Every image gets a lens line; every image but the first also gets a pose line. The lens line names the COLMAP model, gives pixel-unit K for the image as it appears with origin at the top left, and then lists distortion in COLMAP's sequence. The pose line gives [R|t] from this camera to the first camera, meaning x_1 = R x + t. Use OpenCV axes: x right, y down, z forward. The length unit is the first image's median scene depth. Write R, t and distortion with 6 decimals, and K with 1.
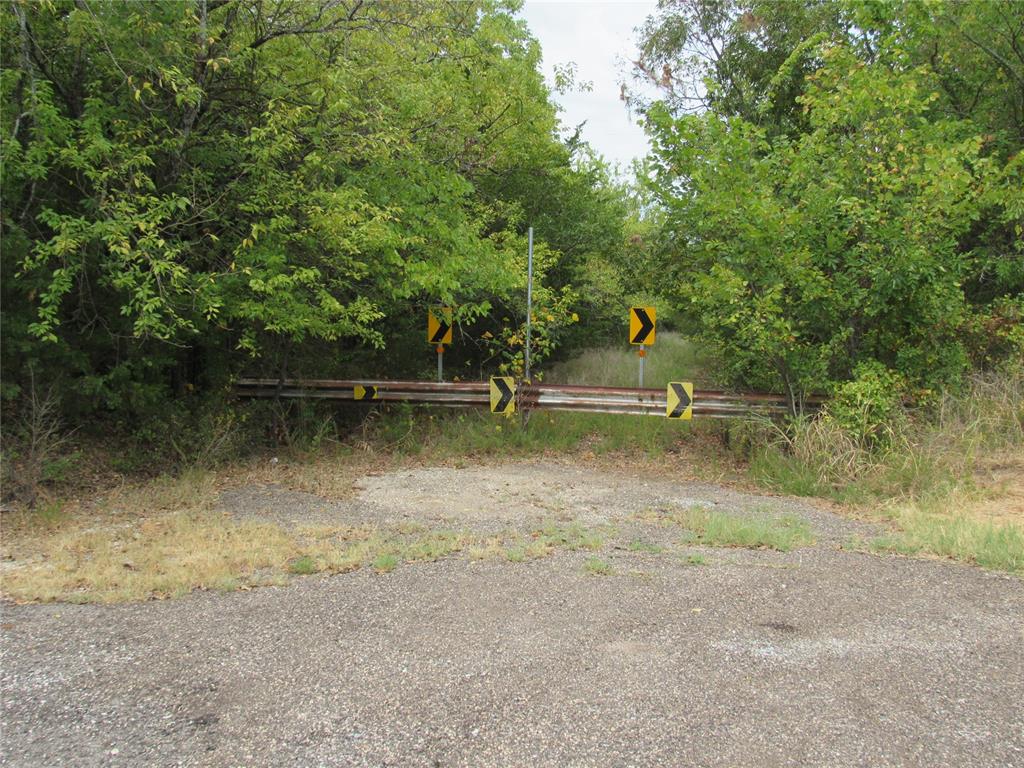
lens RADIAL K [[1032.7, 0, 512.1], [0, 1032.7, 383.4], [0, 0, 1]] dist [-0.002197, 0.000000]
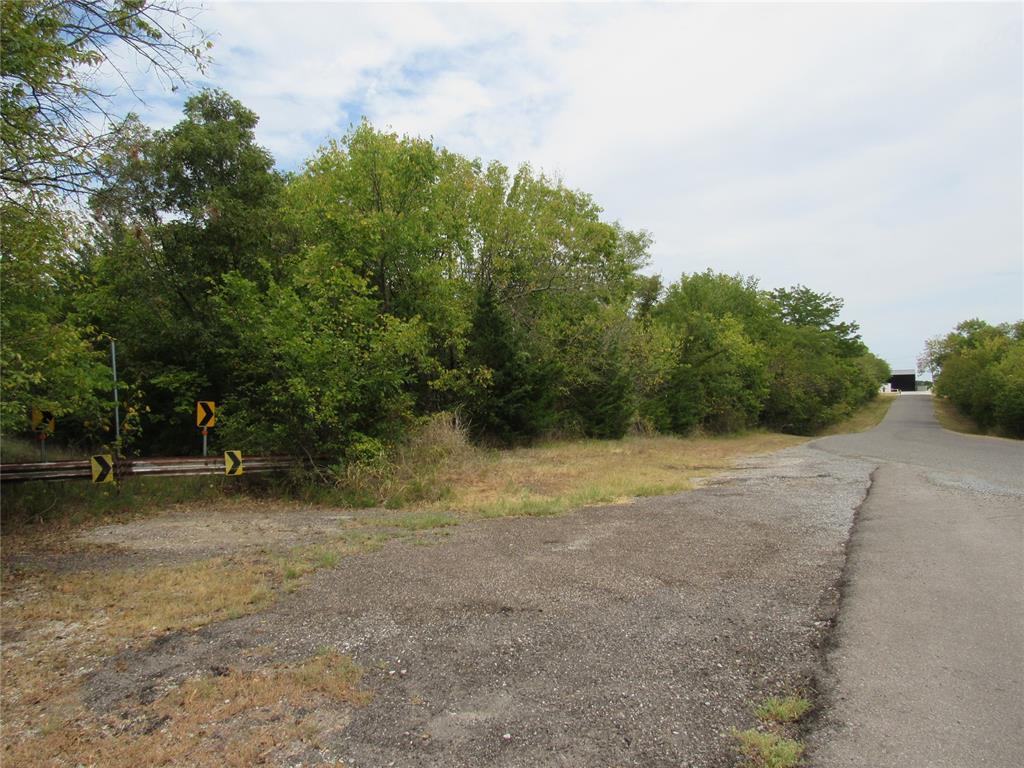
lens RADIAL K [[717.3, 0, 511.4], [0, 717.3, 376.3], [0, 0, 1]] dist [-0.042321, 0.018104]
pose [[0.630319, 0.017279, 0.776144, -0.389614], [0.061022, 0.995556, -0.071720, -0.009732], [-0.773934, 0.092569, 0.626464, 0.016345]]
